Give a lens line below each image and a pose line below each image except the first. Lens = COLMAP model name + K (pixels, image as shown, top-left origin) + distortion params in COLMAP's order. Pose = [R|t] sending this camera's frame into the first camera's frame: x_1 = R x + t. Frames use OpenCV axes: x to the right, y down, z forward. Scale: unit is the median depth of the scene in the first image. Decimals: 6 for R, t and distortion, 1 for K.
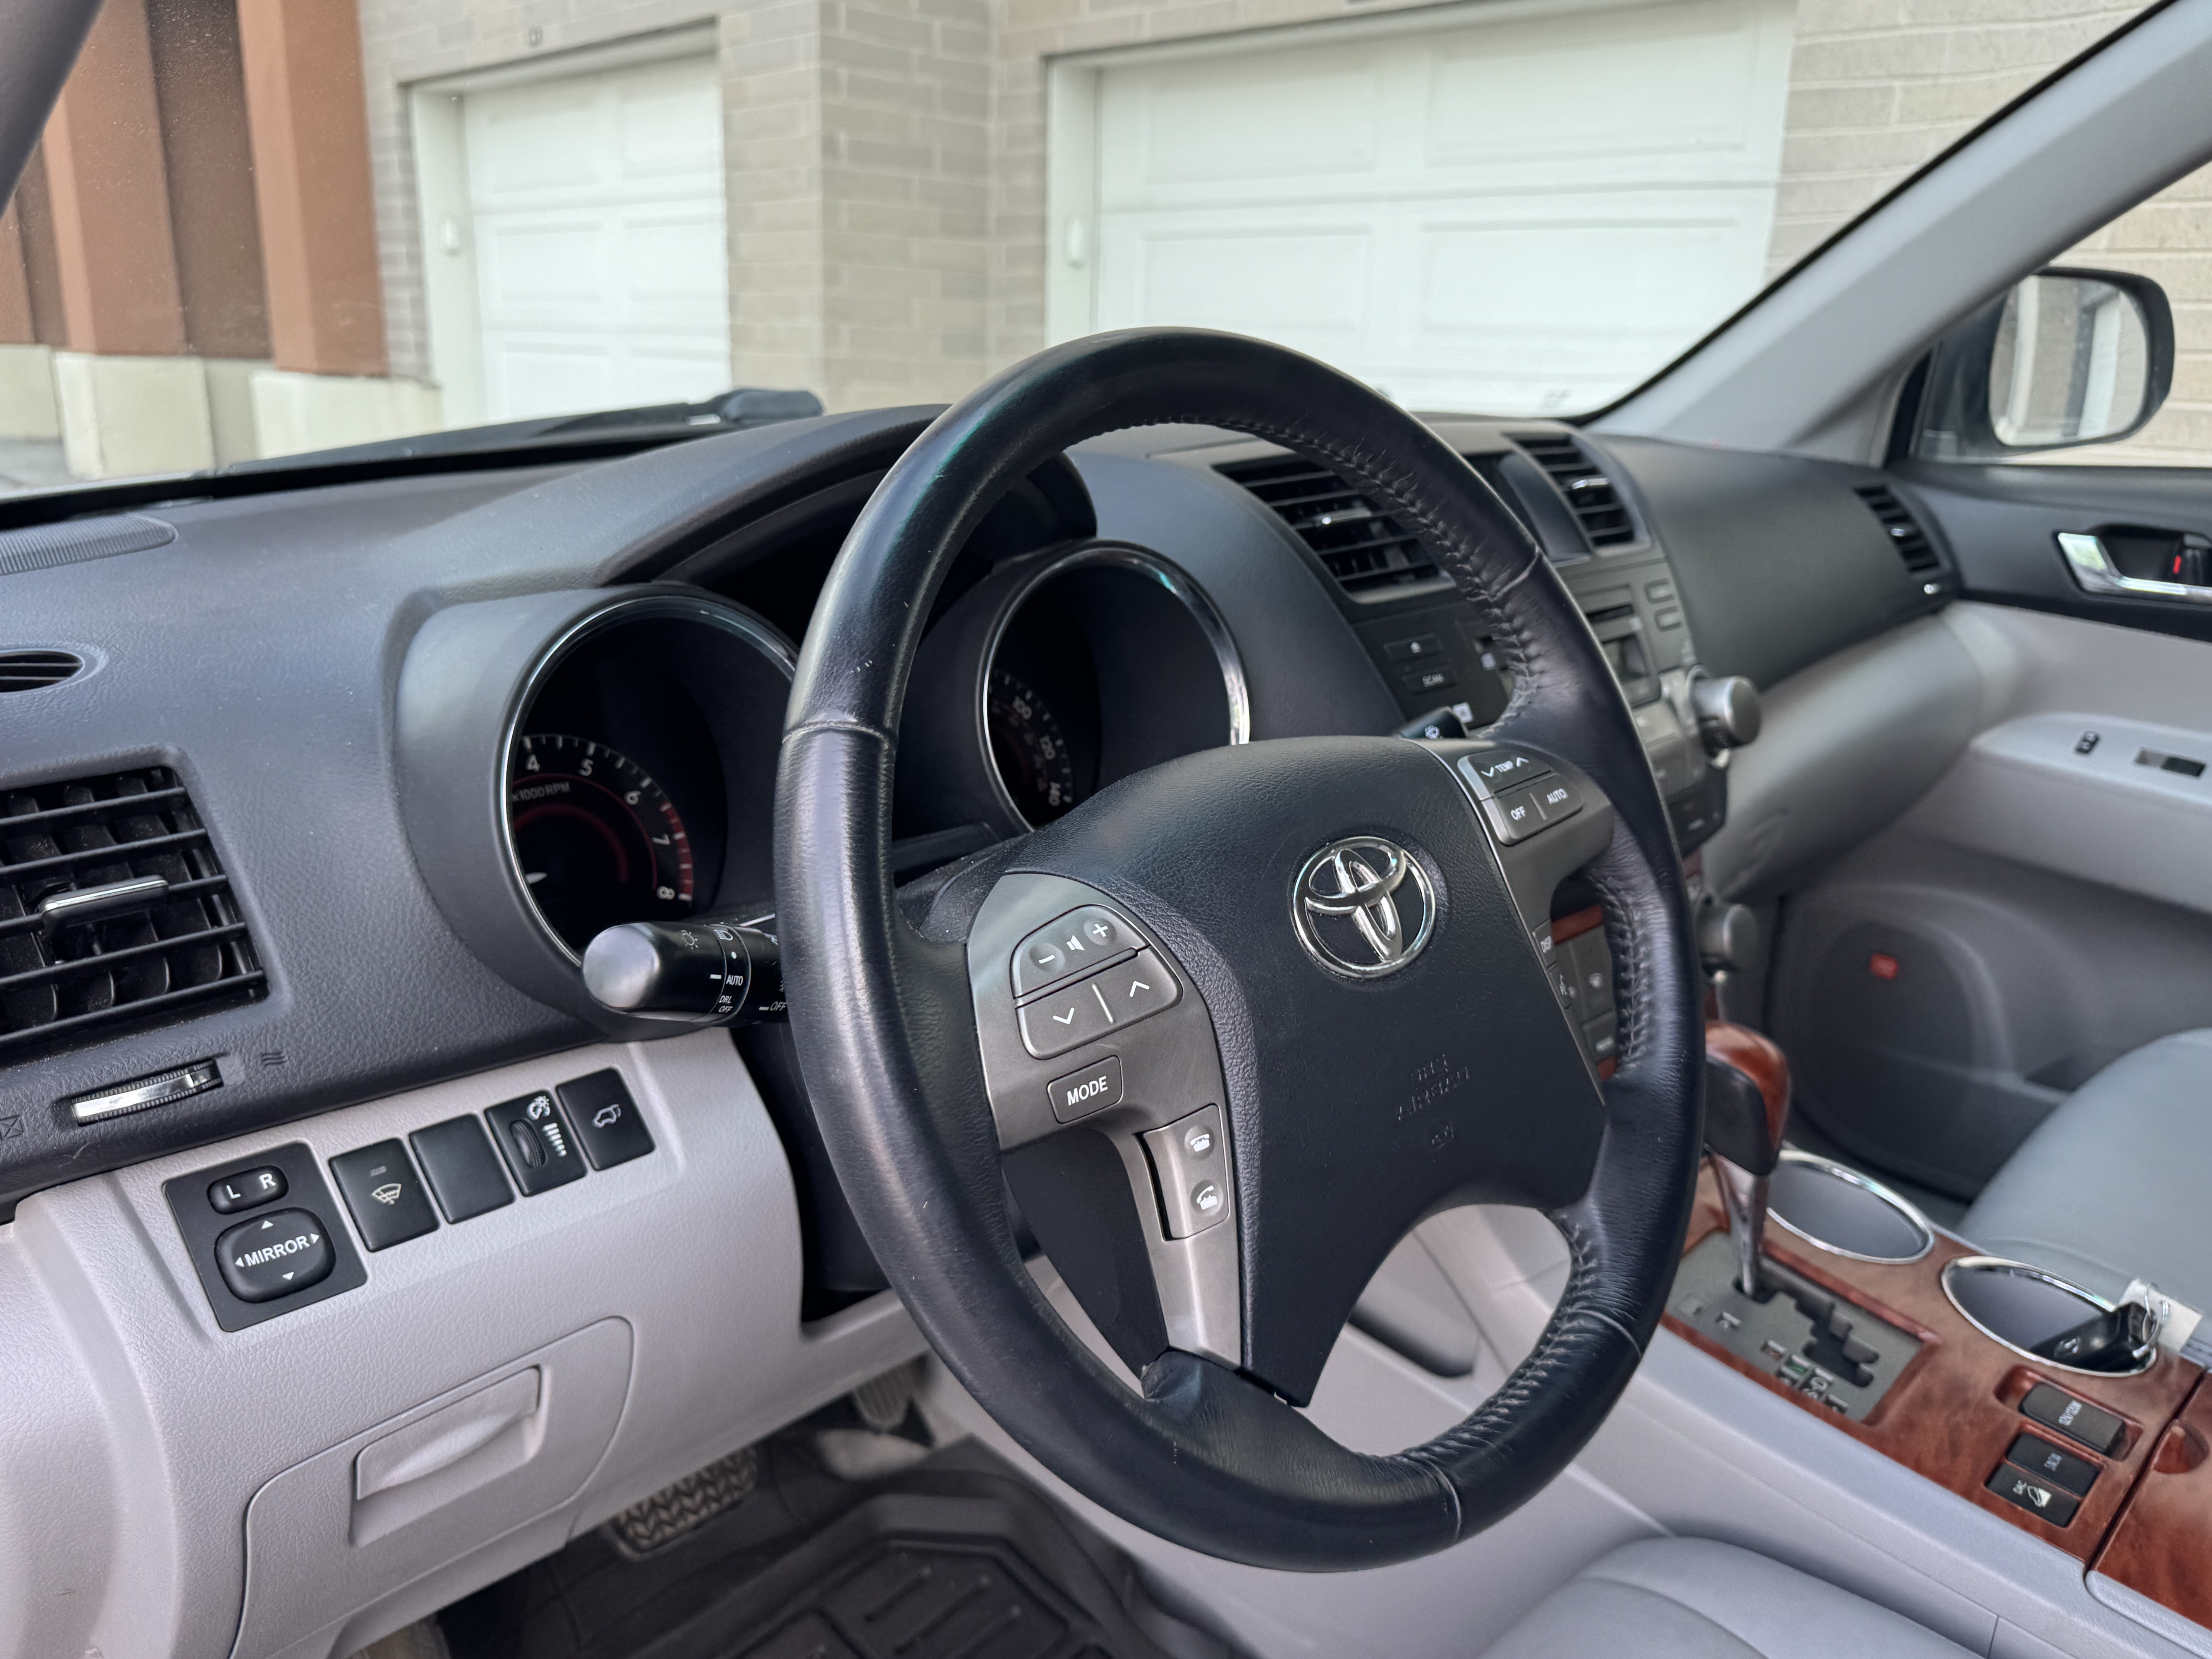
lens RADIAL K [[1650.8, 0, 1110.1], [0, 1650.8, 828.6], [0, 0, 1]] dist [-0.011270, 0.003857]
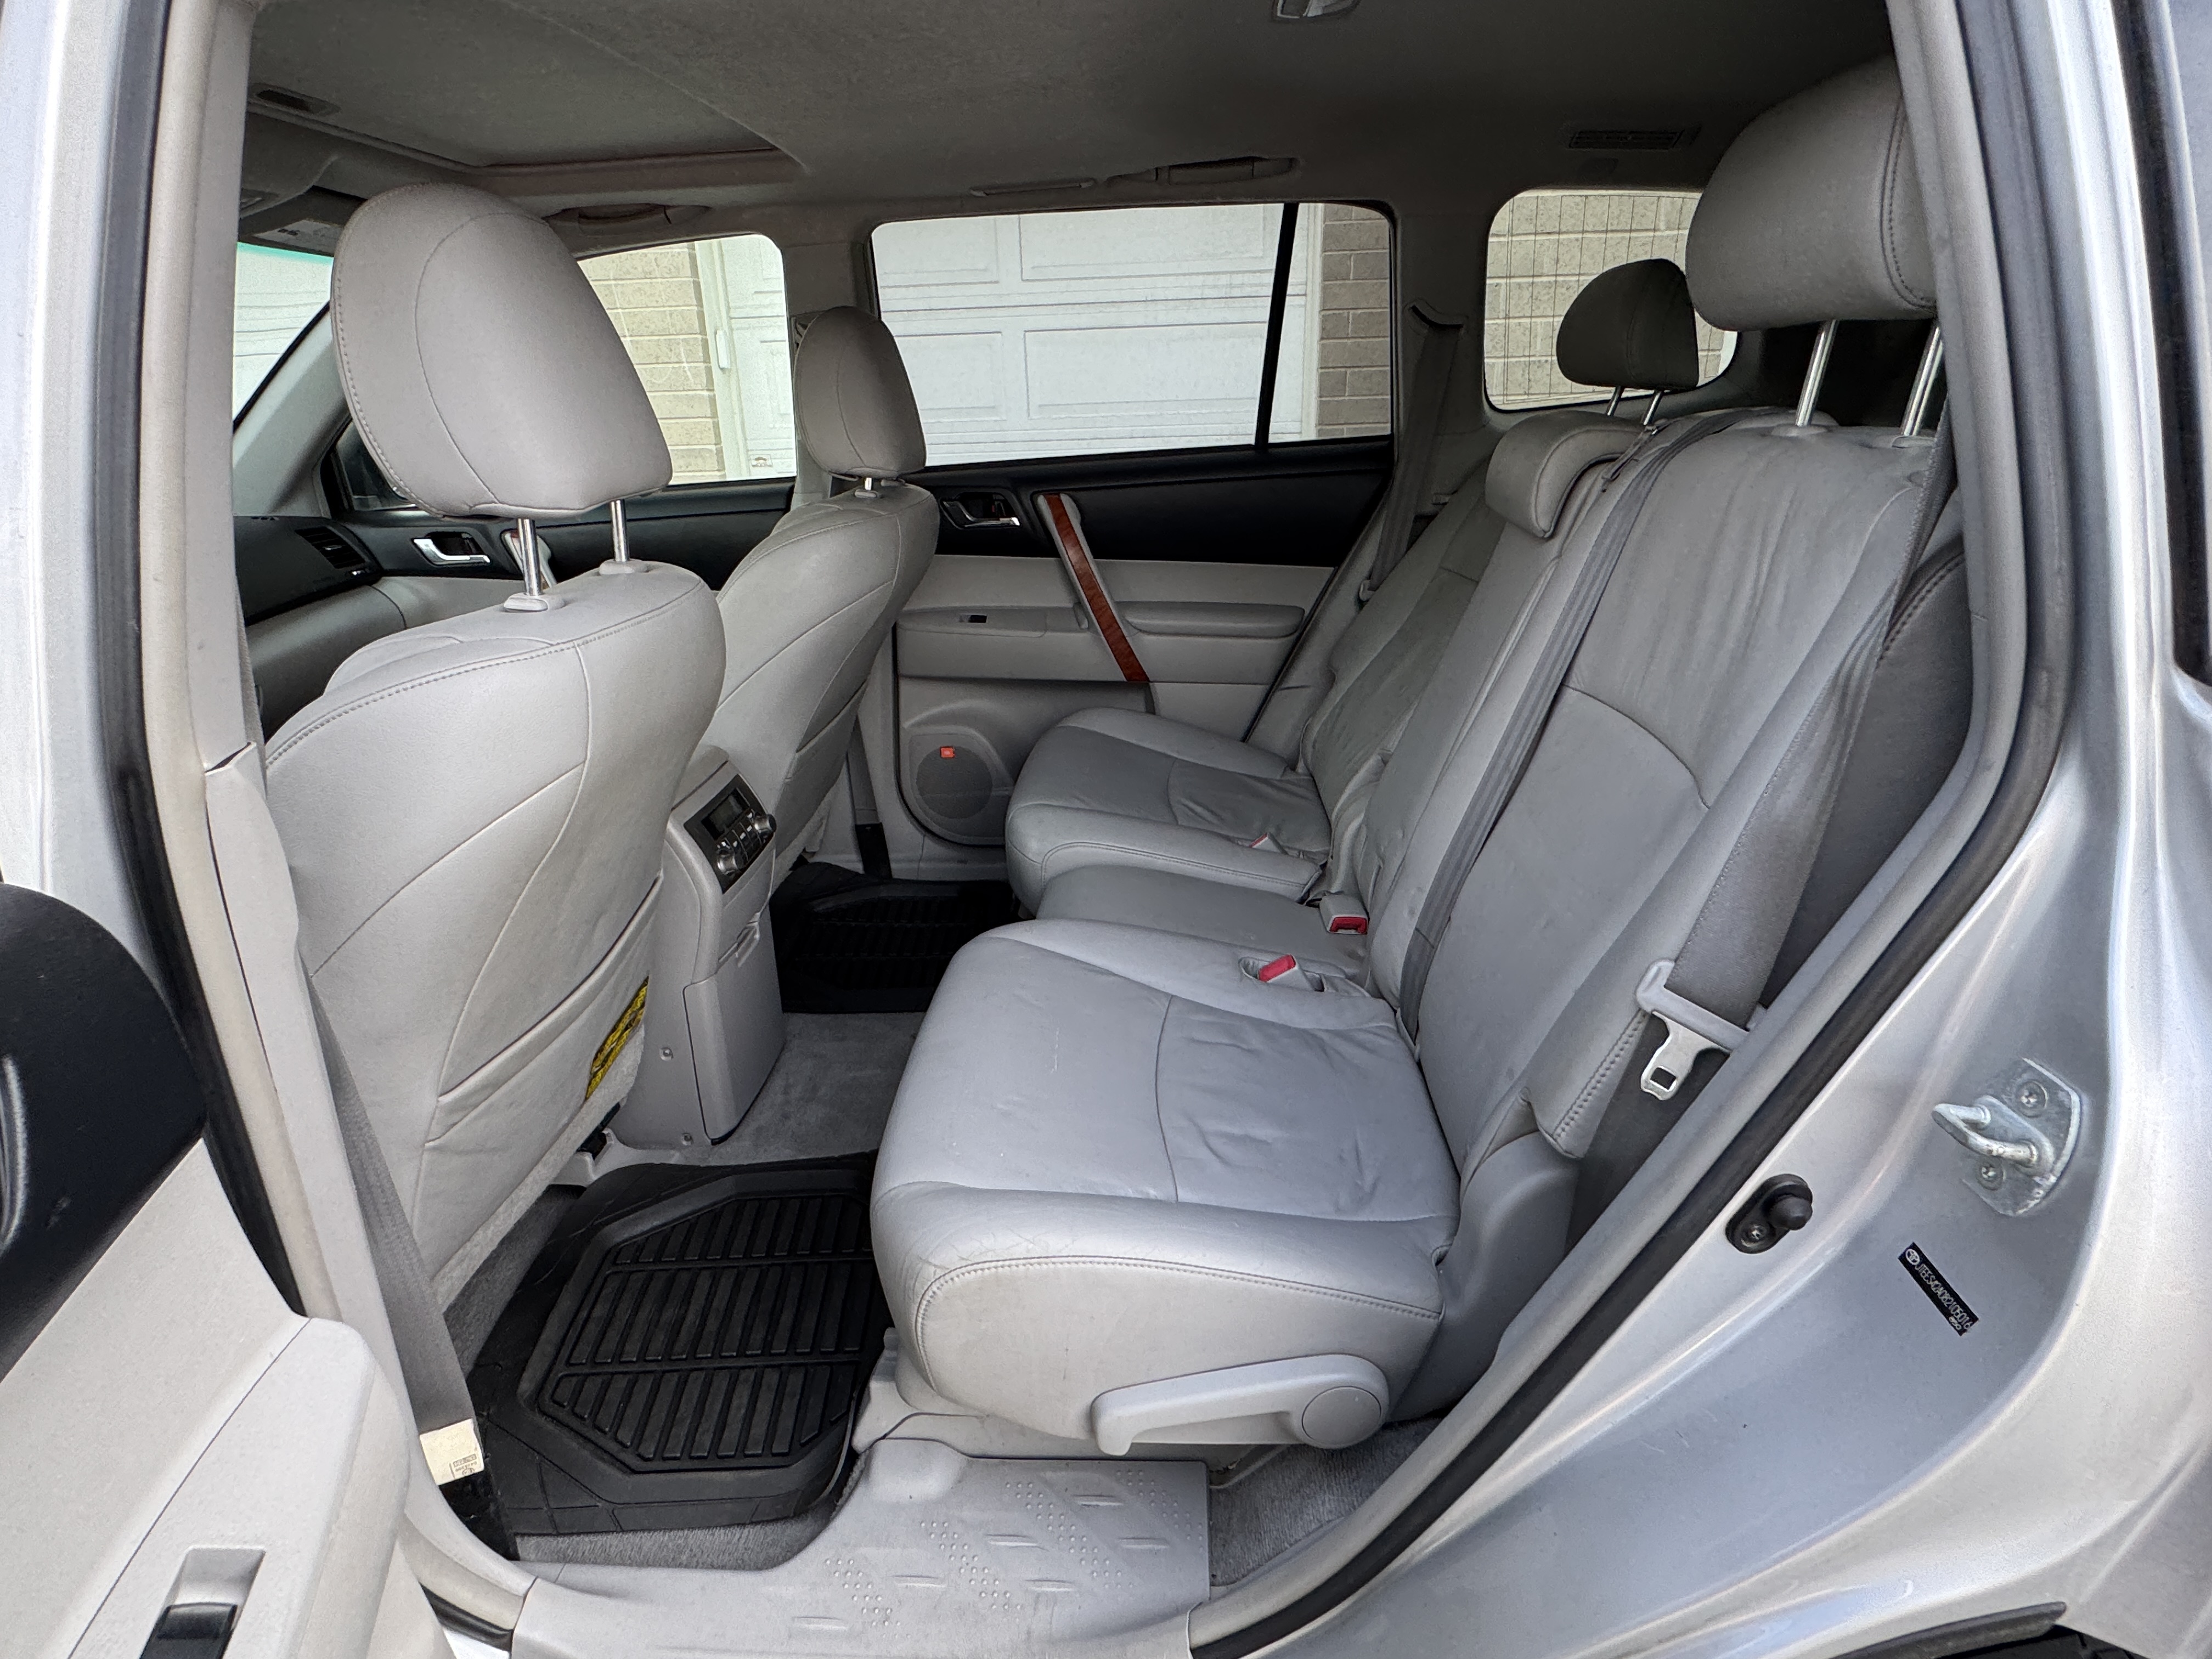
lens RADIAL K [[1158.1, 0, 1100.2], [0, 1158.1, 812.9], [0, 0, 1]] dist [-0.003370, -0.000114]
pose [[0.749320, -0.274351, 0.602704, 0.400495], [0.239709, 0.960794, 0.139333, 0.294640], [-0.617300, 0.040068, 0.785706, -1.273850]]
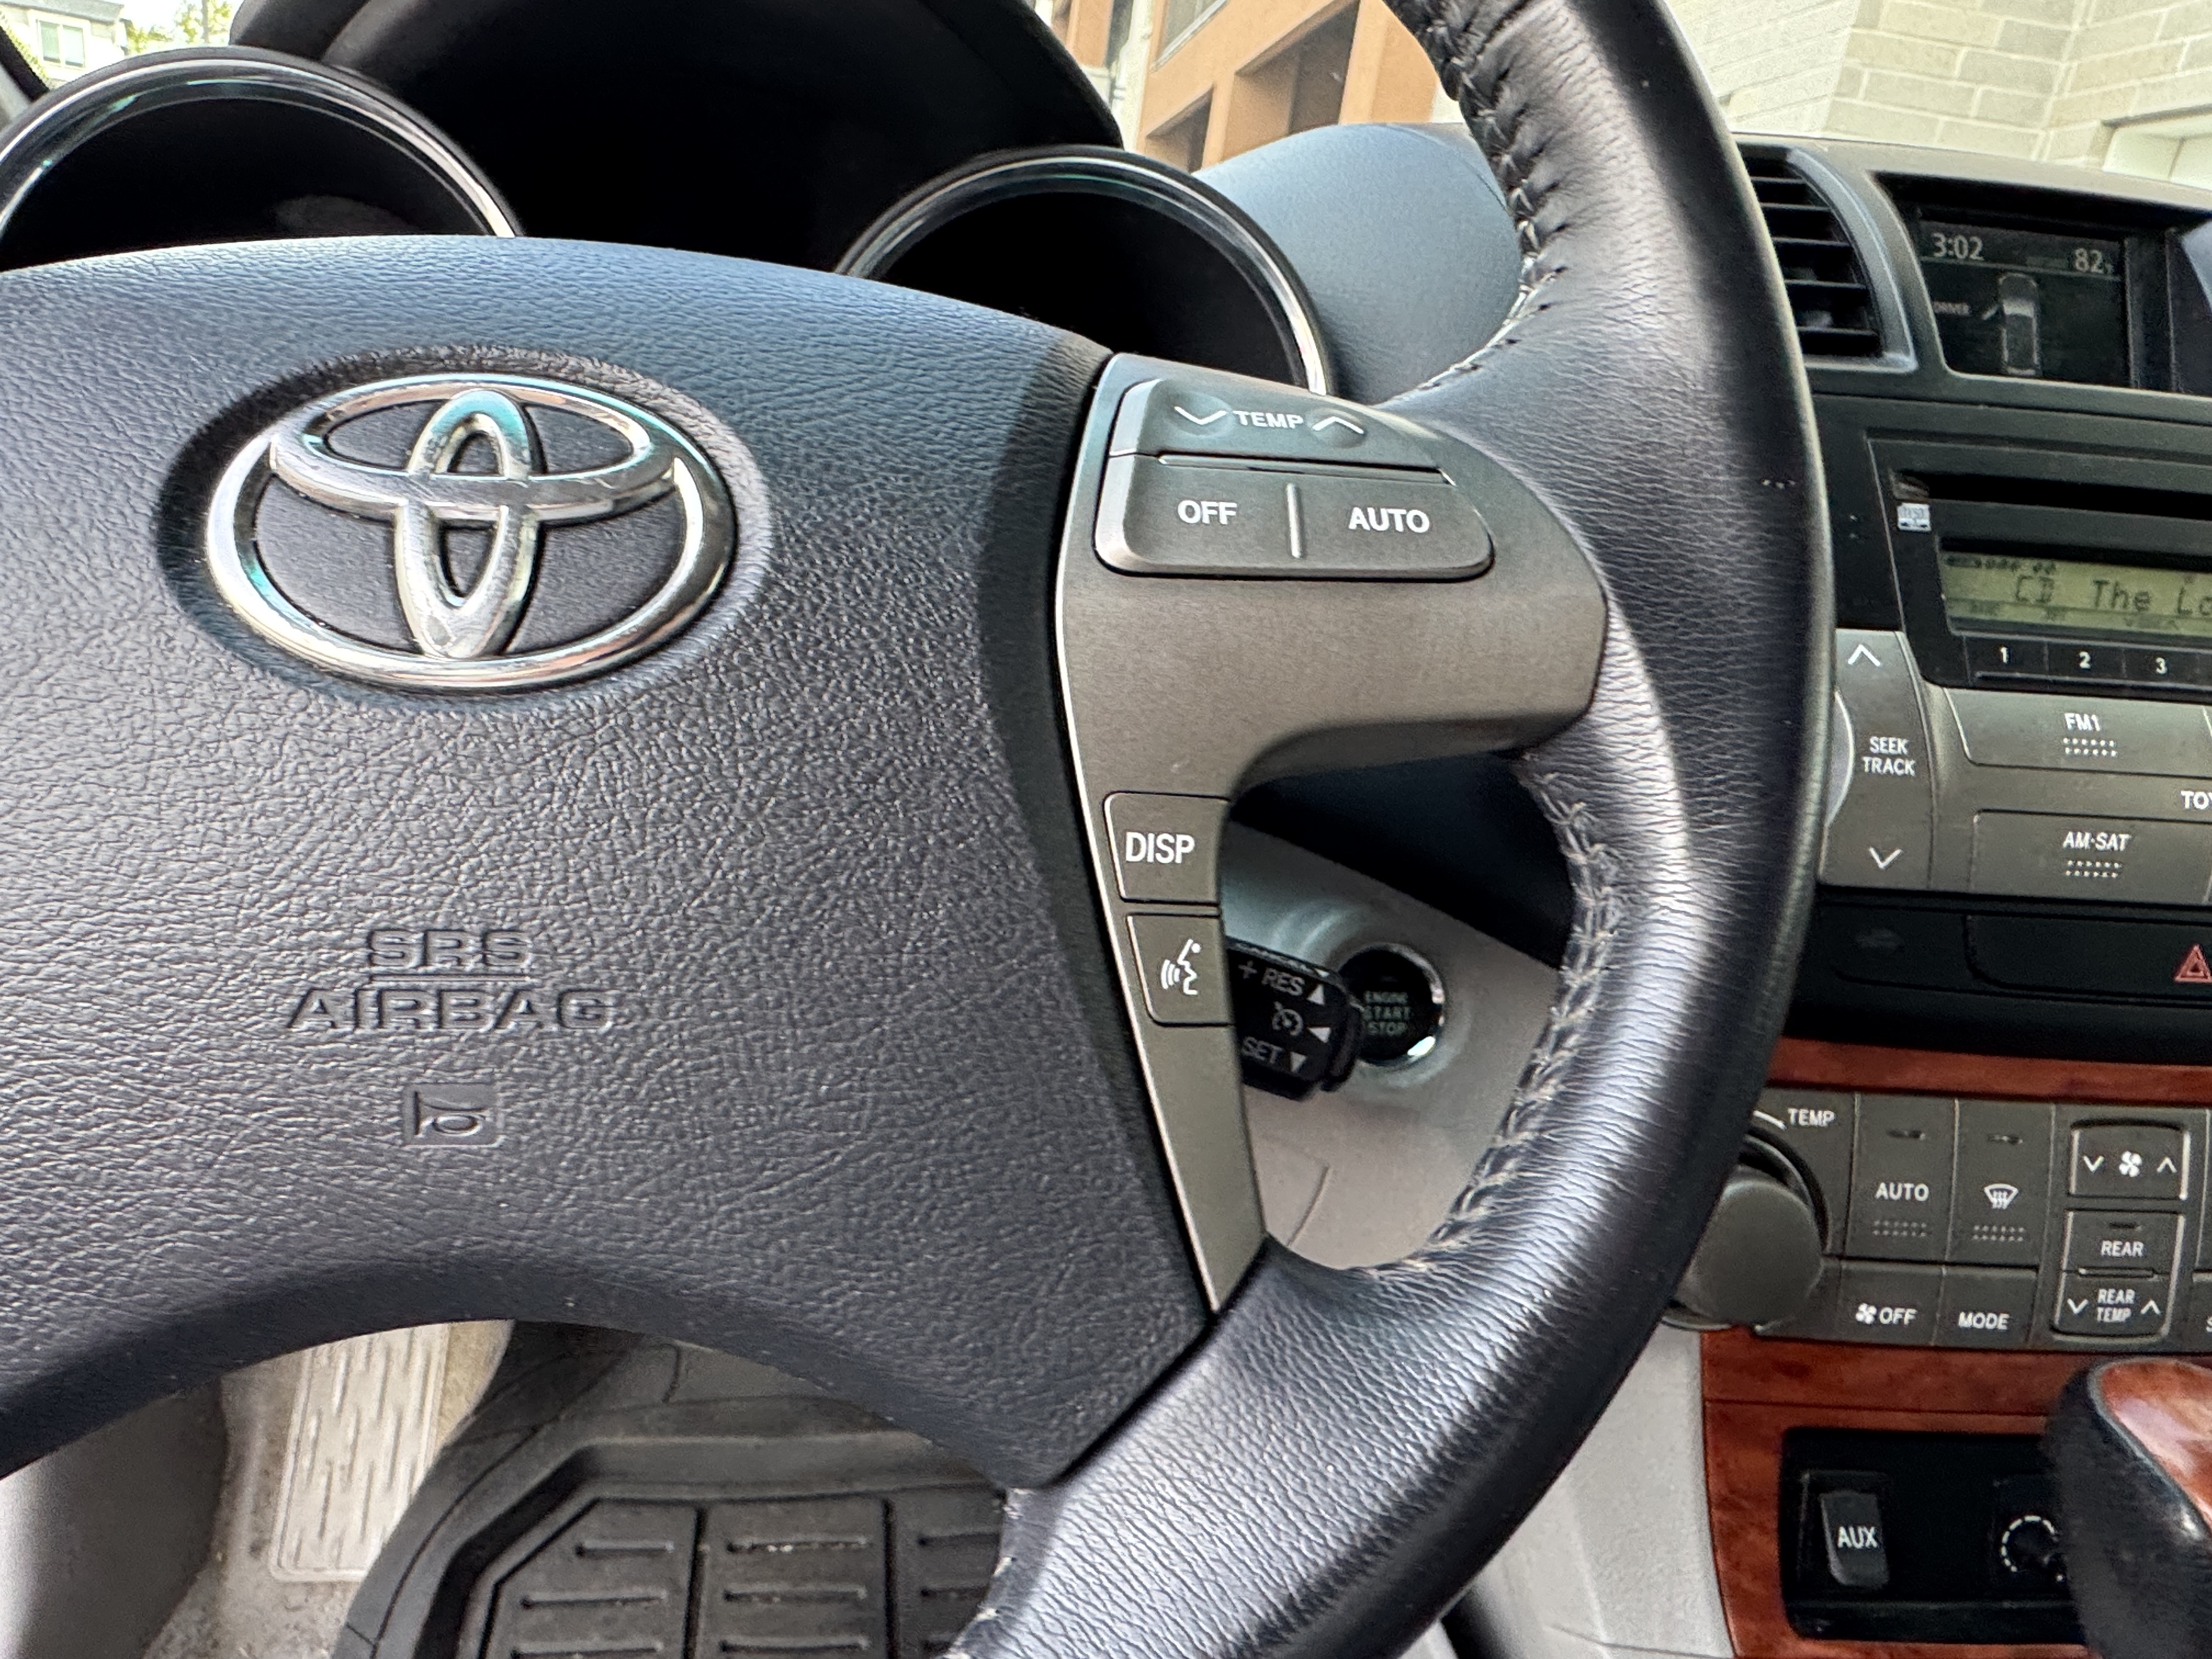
lens RADIAL K [[1369.7, 0, 989.2], [0, 1369.7, 828.2], [0, 0, 1]] dist [0.001649, -0.000148]
pose [[0.760736, 0.270782, -0.589880, 0.293936], [-0.273362, 0.957950, 0.087203, 0.034419], [0.588688, 0.094912, 0.802769, 0.496677]]
